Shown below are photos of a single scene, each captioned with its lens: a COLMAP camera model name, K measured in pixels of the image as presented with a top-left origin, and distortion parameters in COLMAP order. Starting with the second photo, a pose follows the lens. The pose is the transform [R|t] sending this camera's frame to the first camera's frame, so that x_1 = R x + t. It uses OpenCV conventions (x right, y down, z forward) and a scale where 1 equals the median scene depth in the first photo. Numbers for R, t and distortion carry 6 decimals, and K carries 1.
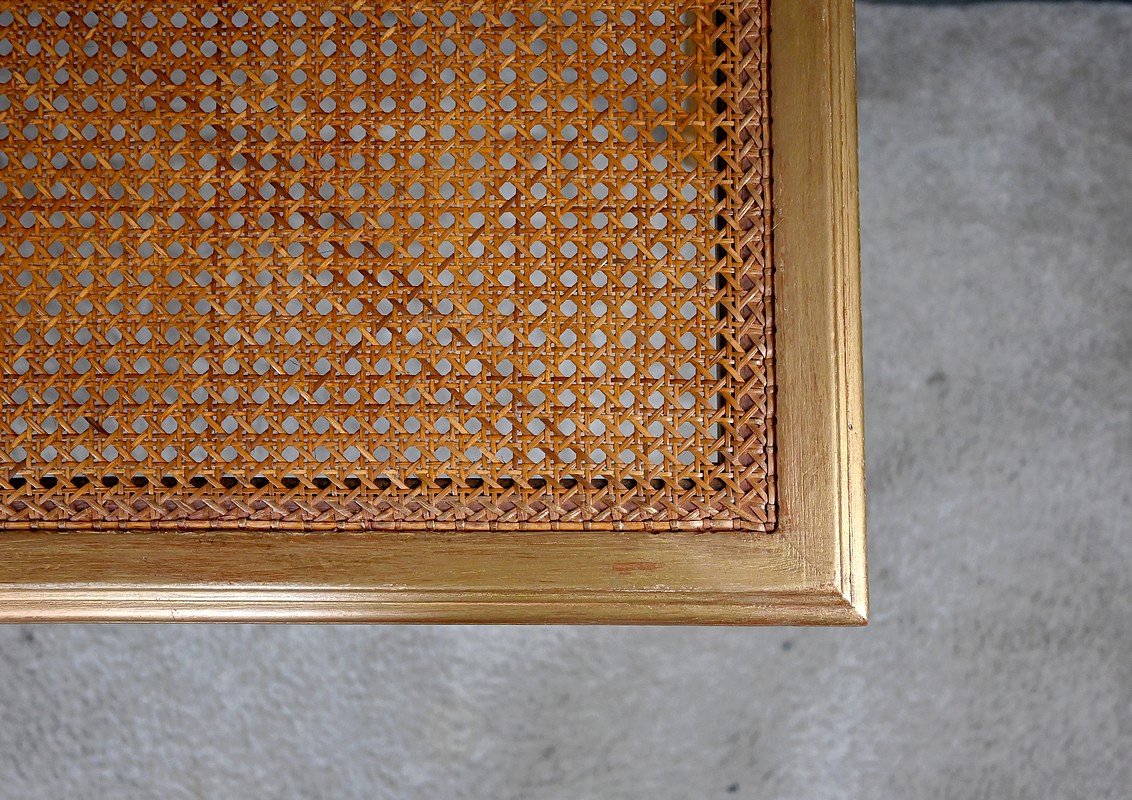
lens RADIAL K [[1188.2, 0, 565.9], [0, 1188.2, 400.7], [0, 0, 1]] dist [-0.007857, 0.000000]
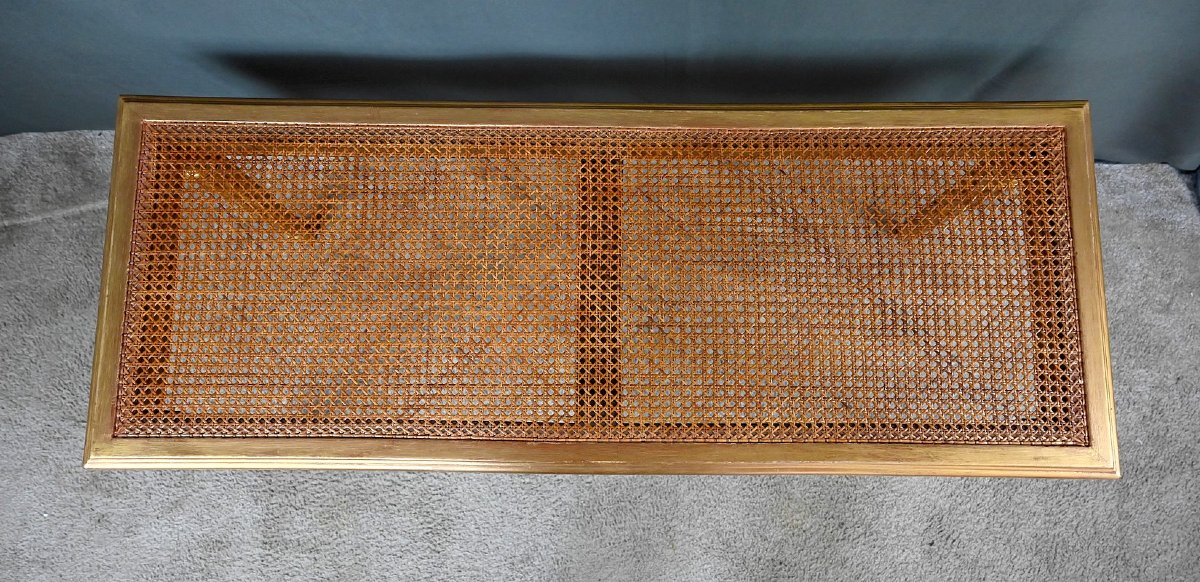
lens RADIAL K [[785.8, 0, 596.1], [0, 785.8, 240.6], [0, 0, 1]] dist [0.001110, -0.000101]
pose [[0.999891, 0.007081, -0.012933, -0.955732], [-0.007863, 0.998081, -0.061429, -0.249664], [0.012473, 0.061524, 0.998028, -0.908414]]
